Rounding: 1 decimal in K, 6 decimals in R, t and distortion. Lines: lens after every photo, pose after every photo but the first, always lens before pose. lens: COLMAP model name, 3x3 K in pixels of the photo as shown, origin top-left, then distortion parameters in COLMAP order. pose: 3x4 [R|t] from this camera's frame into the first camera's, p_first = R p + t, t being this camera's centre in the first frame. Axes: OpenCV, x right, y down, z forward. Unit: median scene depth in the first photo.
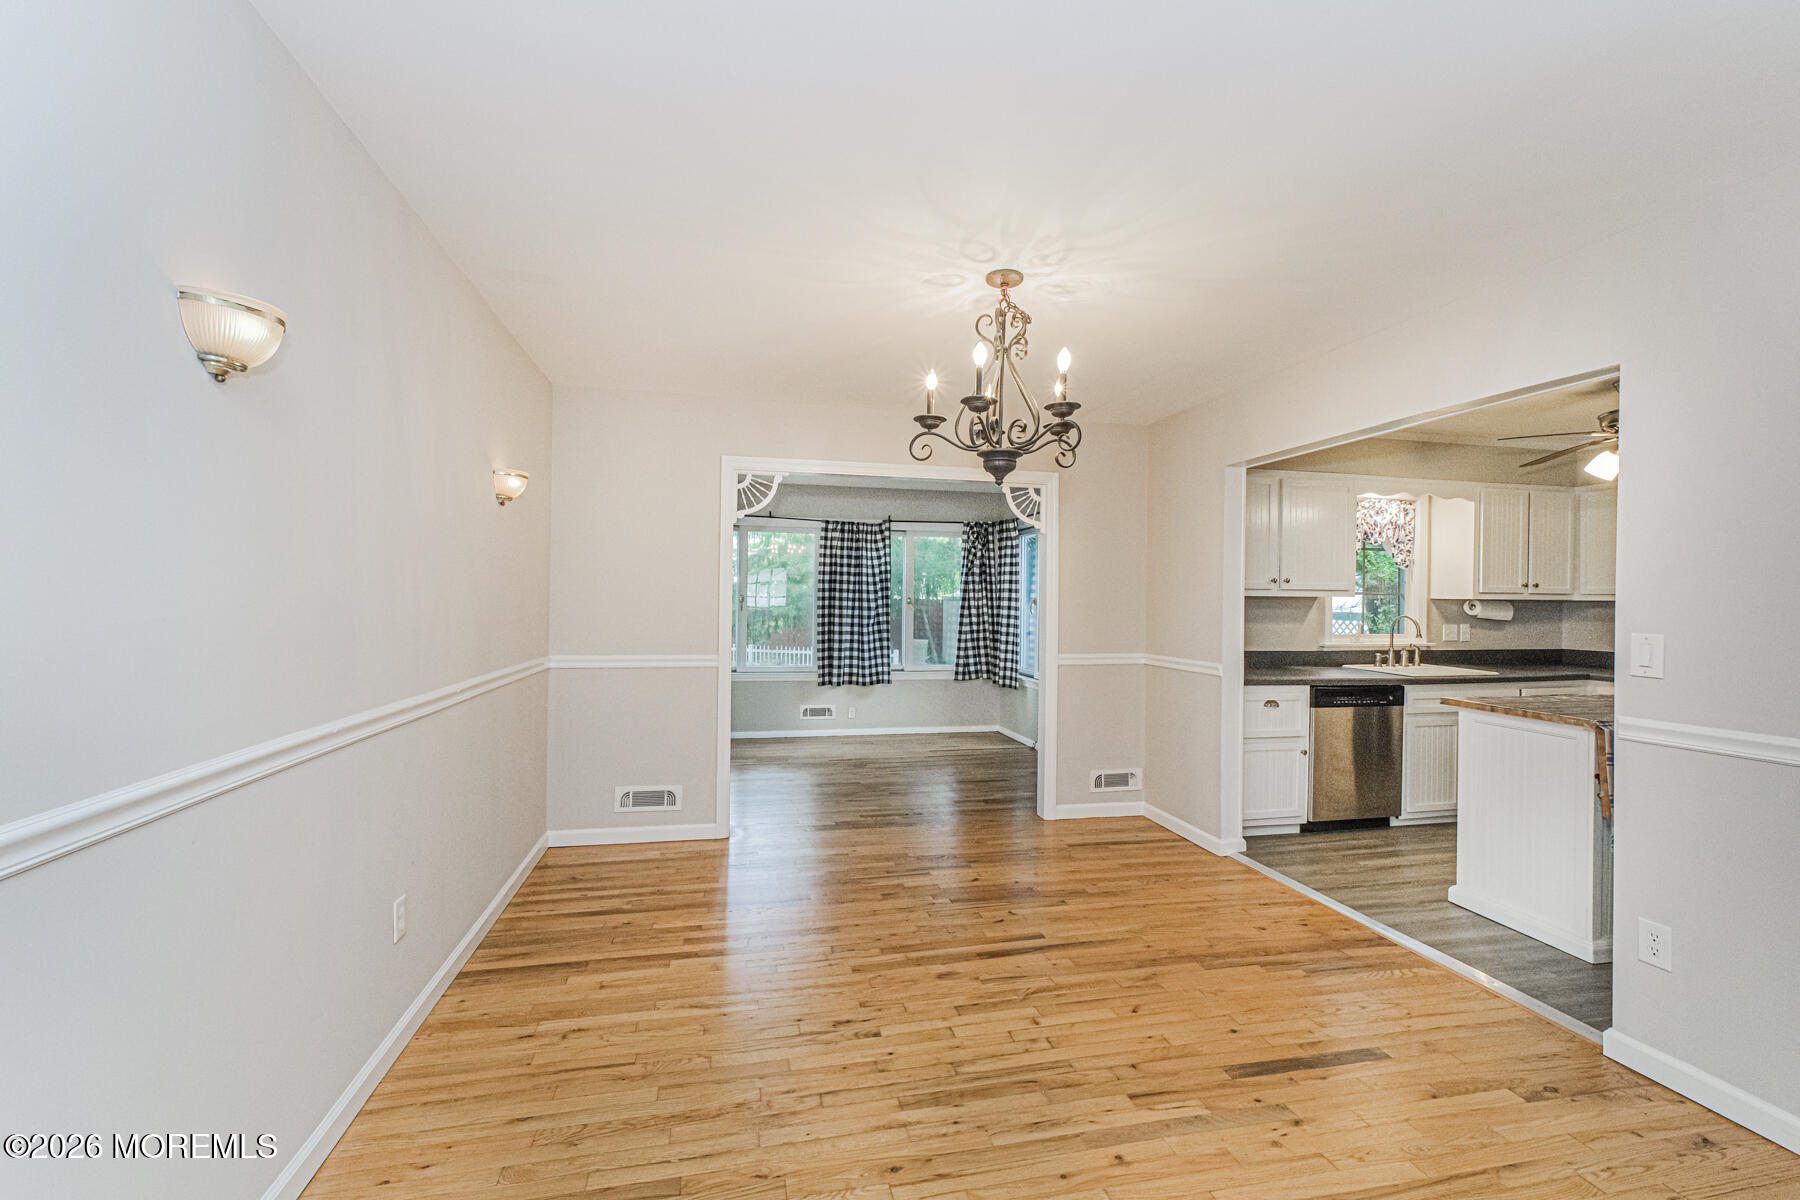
lens RADIAL K [[762.9, 0, 870.0], [0, 762.9, 591.6], [0, 0, 1]] dist [-0.001984, -0.000070]
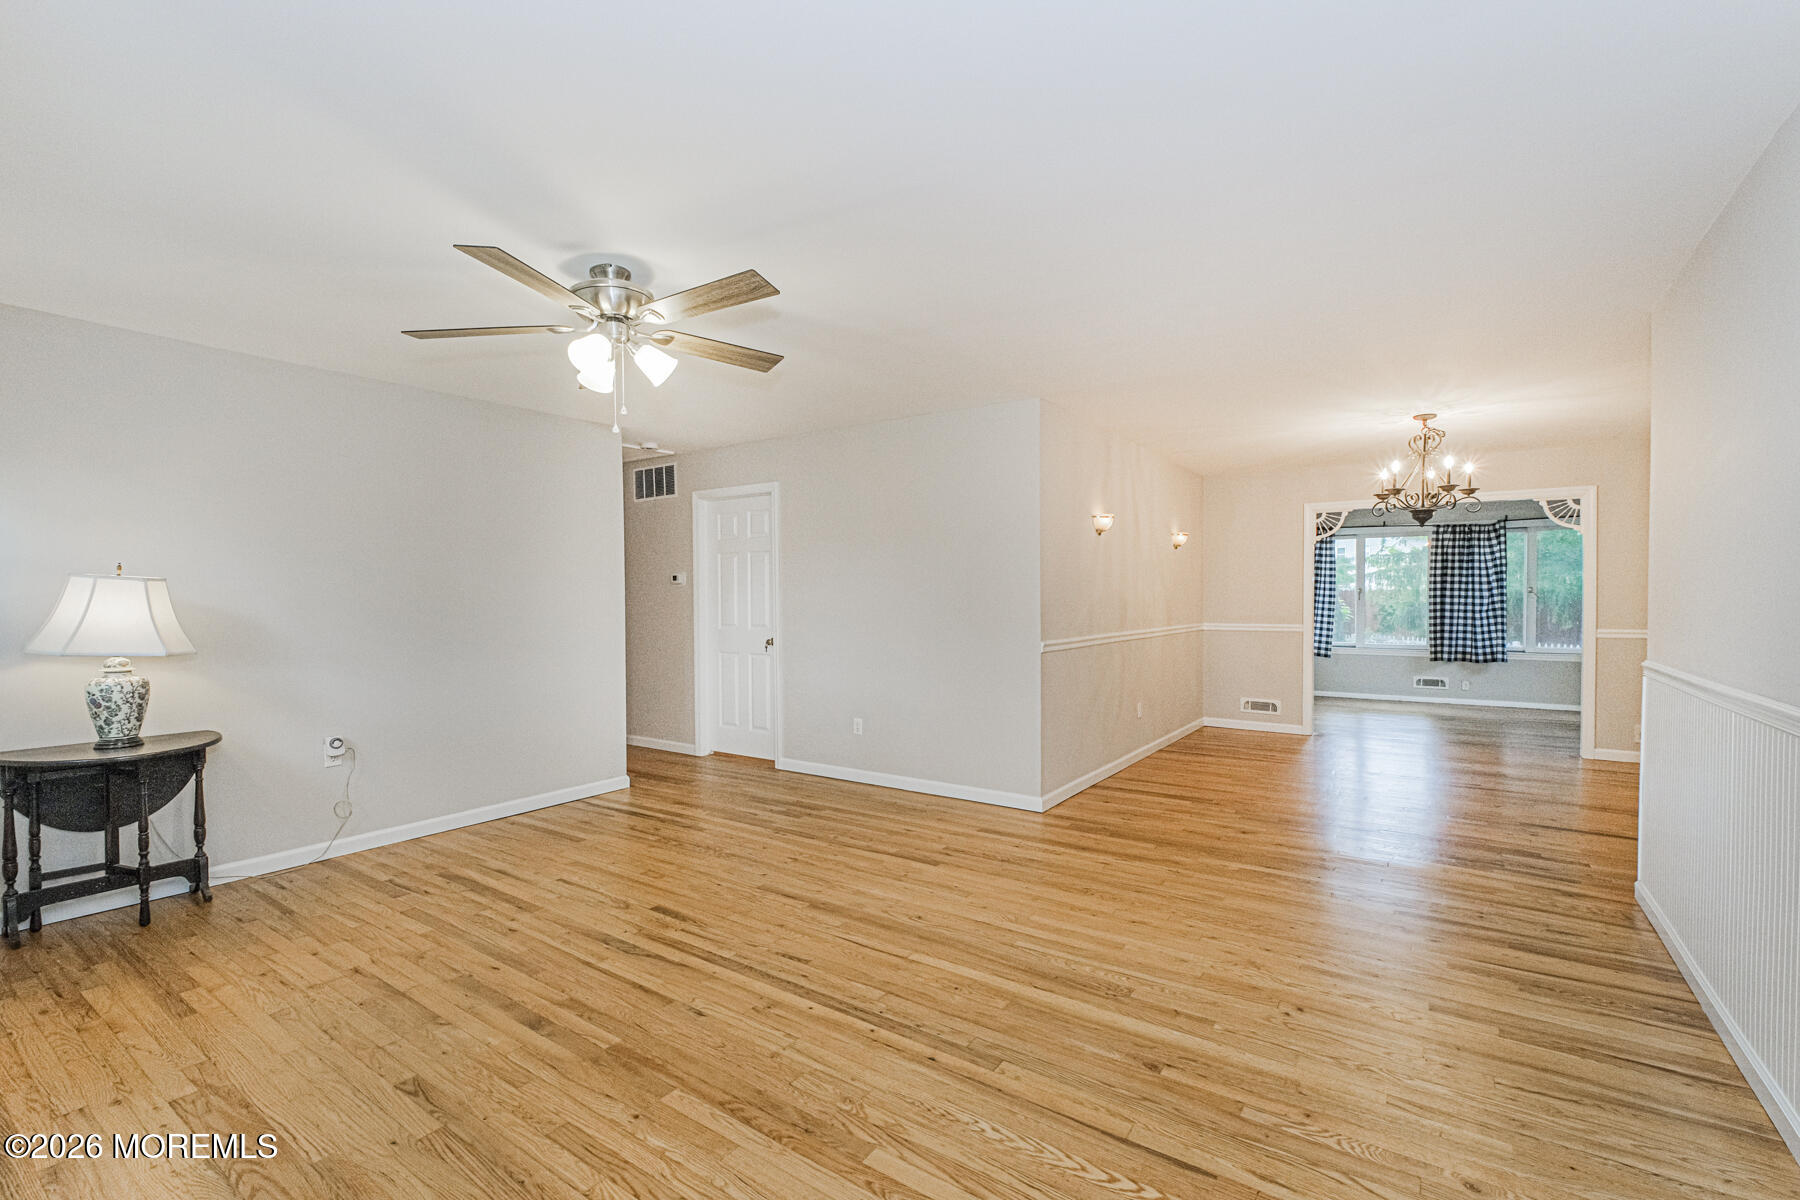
lens RADIAL K [[739.8, 0, 948.3], [0, 739.8, 610.4], [0, 0, 1]] dist [0.019851, -0.000015]
pose [[0.716786, 0.000082, -0.697294, 0.212000], [0.020681, 0.999558, 0.021377, 0.001093], [0.696987, -0.029743, 0.716467, -0.392397]]
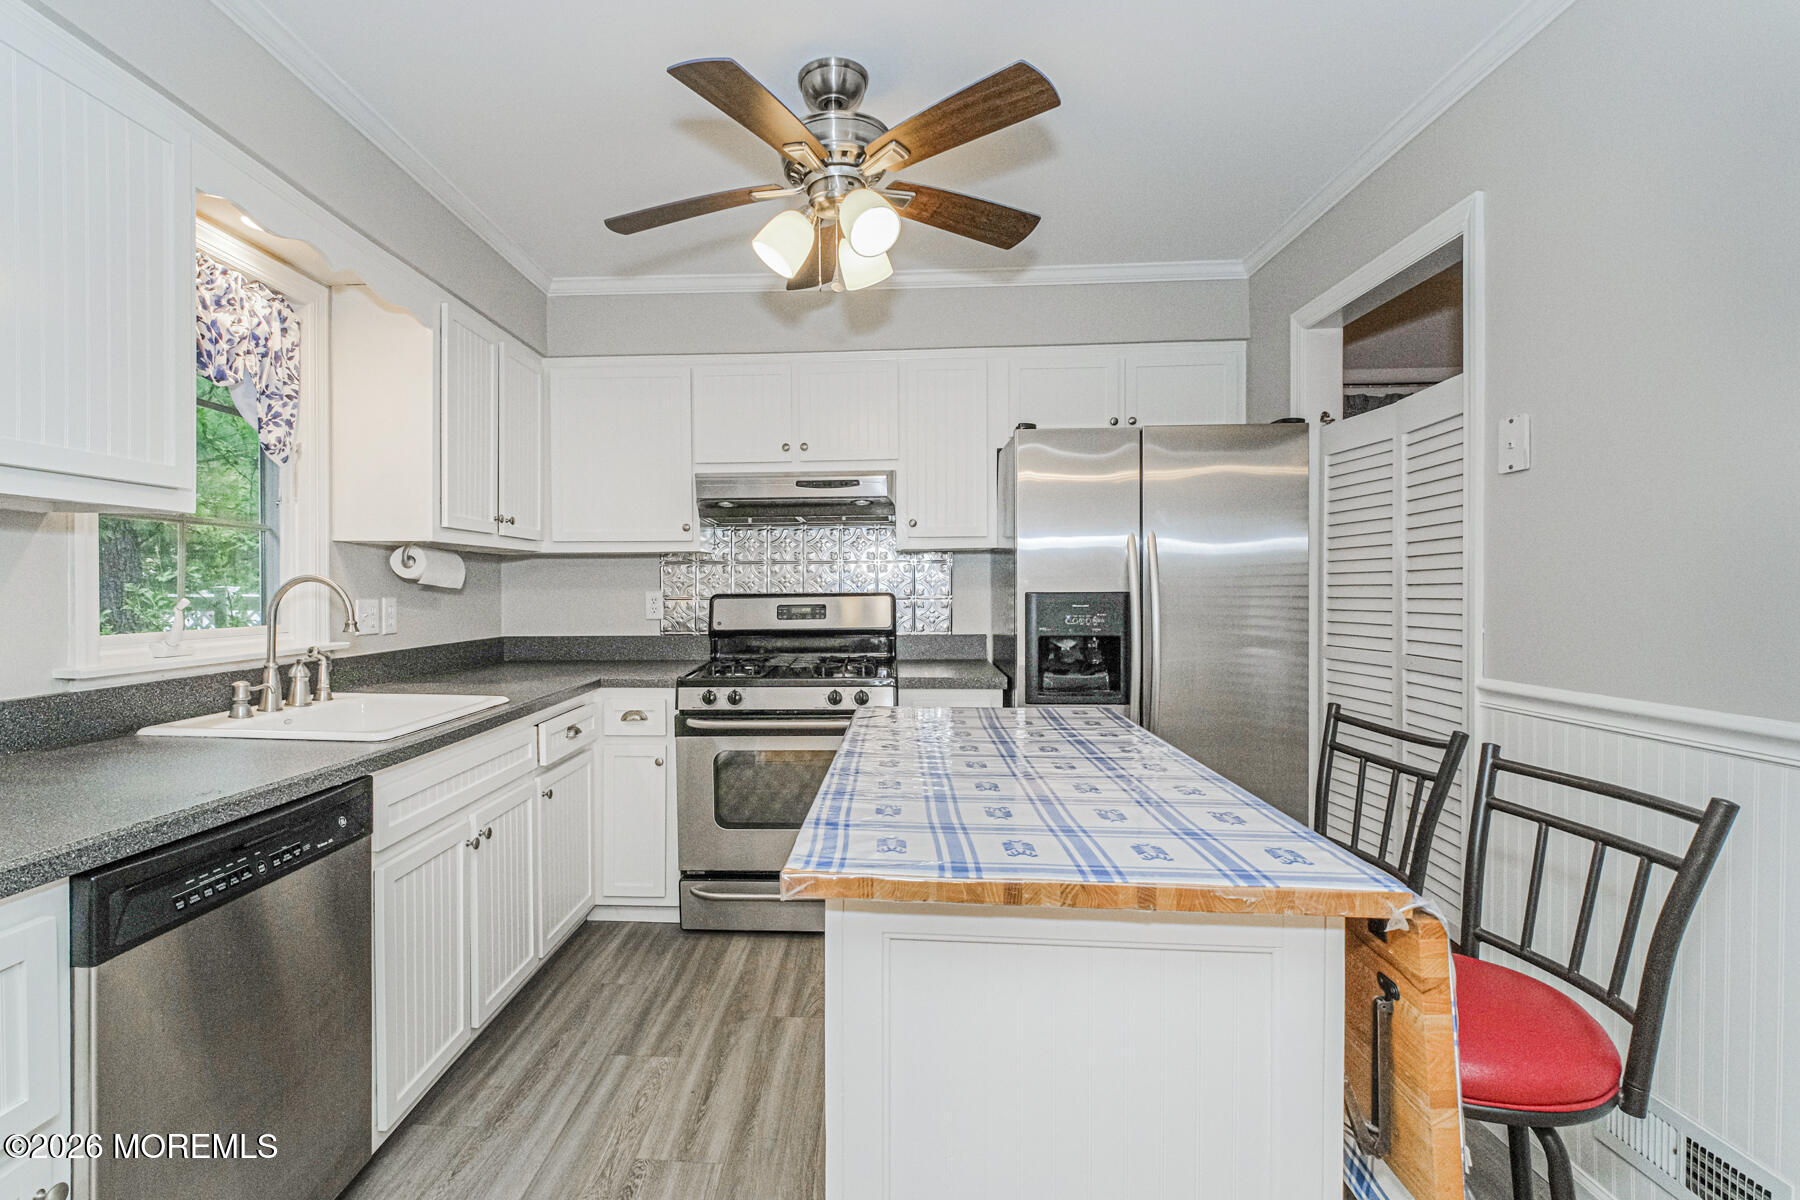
lens RADIAL K [[885.7, 0, 849.1], [0, 885.7, 596.0], [0, 0, 1]] dist [0.001352, 0.000302]
pose [[0.237532, -0.018921, 0.971195, 0.219050], [-0.005009, 0.999773, 0.020702, 0.020506], [-0.971367, -0.009782, 0.237383, 0.414531]]
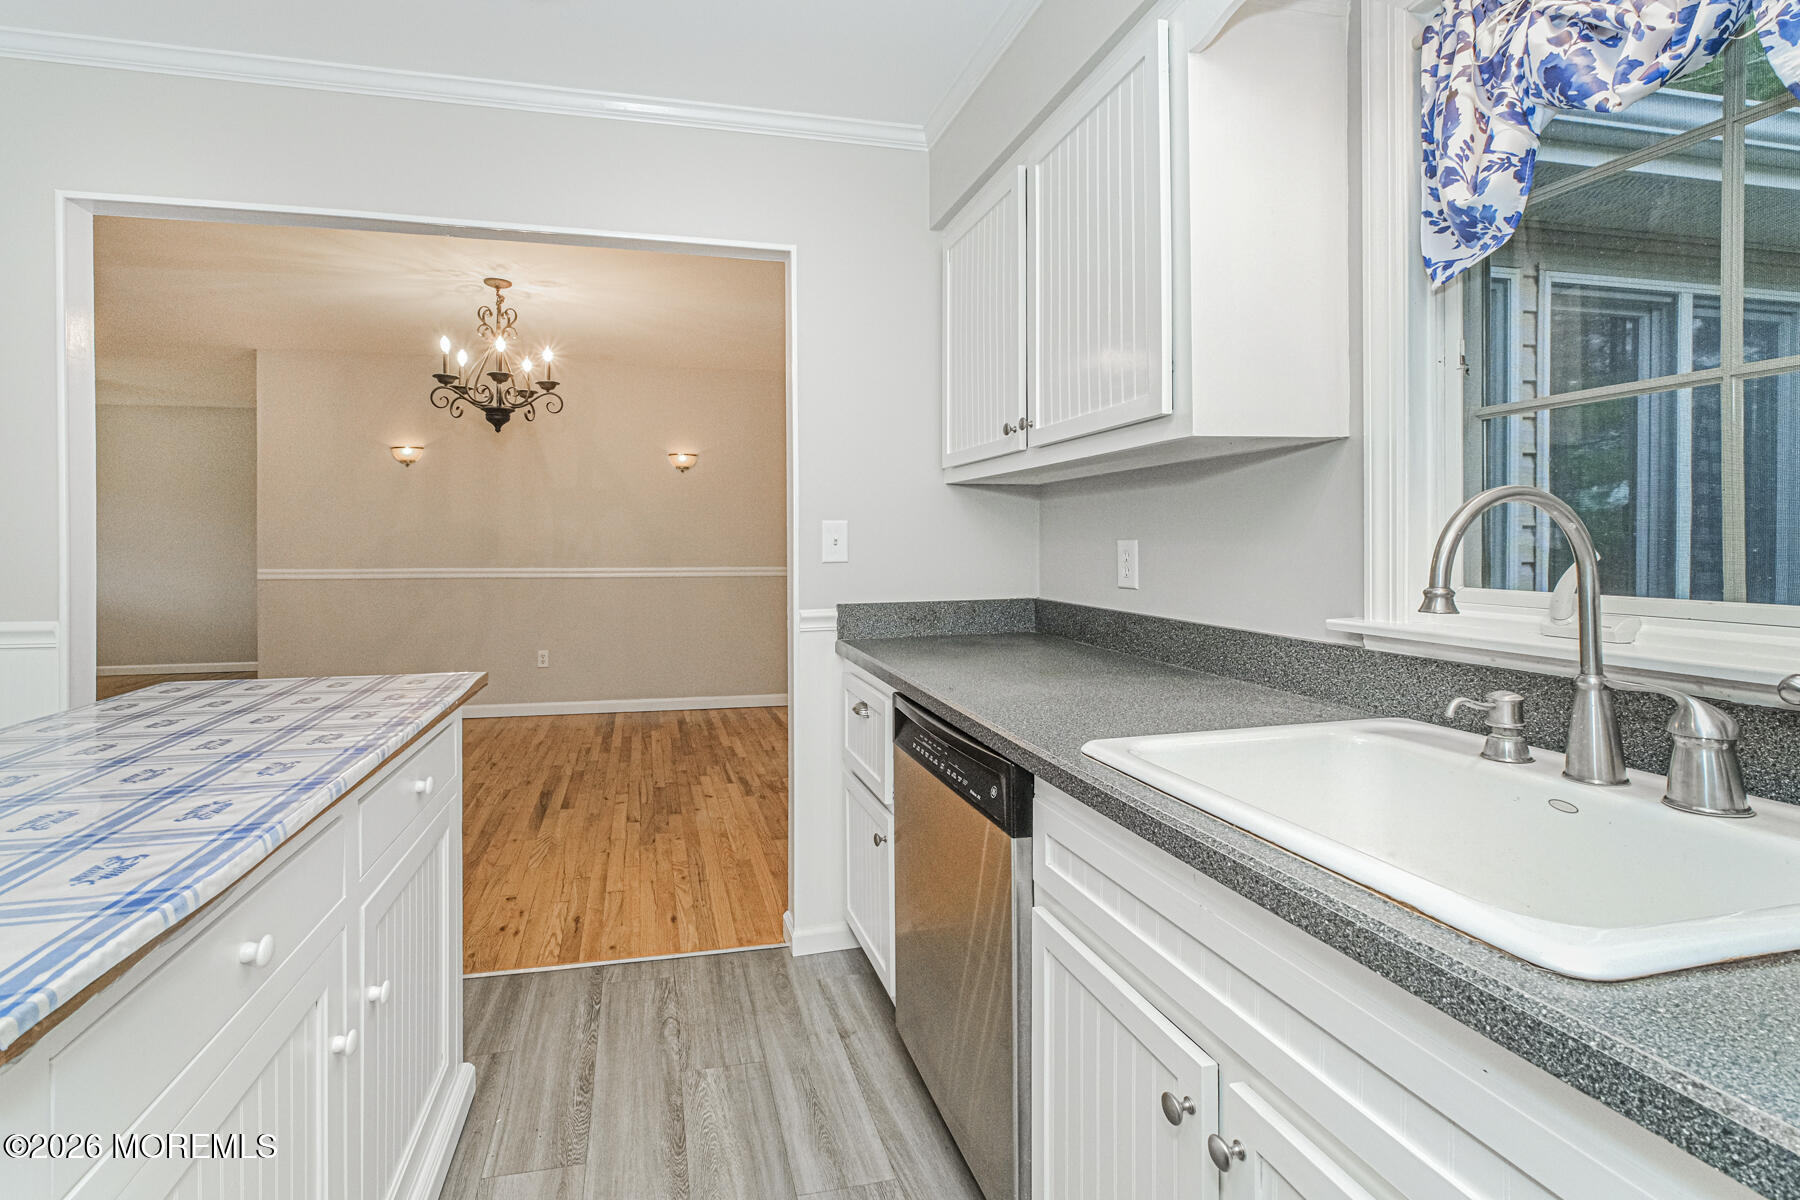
lens RADIAL K [[823.0, 0, 830.8], [0, 823.0, 542.6], [0, 0, 1]] dist [-0.001205, -0.000025]
pose [[0.016280, -0.008035, -0.999835, 0.582373], [0.010820, 0.999911, -0.007859, 0.028923], [0.999809, -0.010690, 0.016365, 0.552033]]
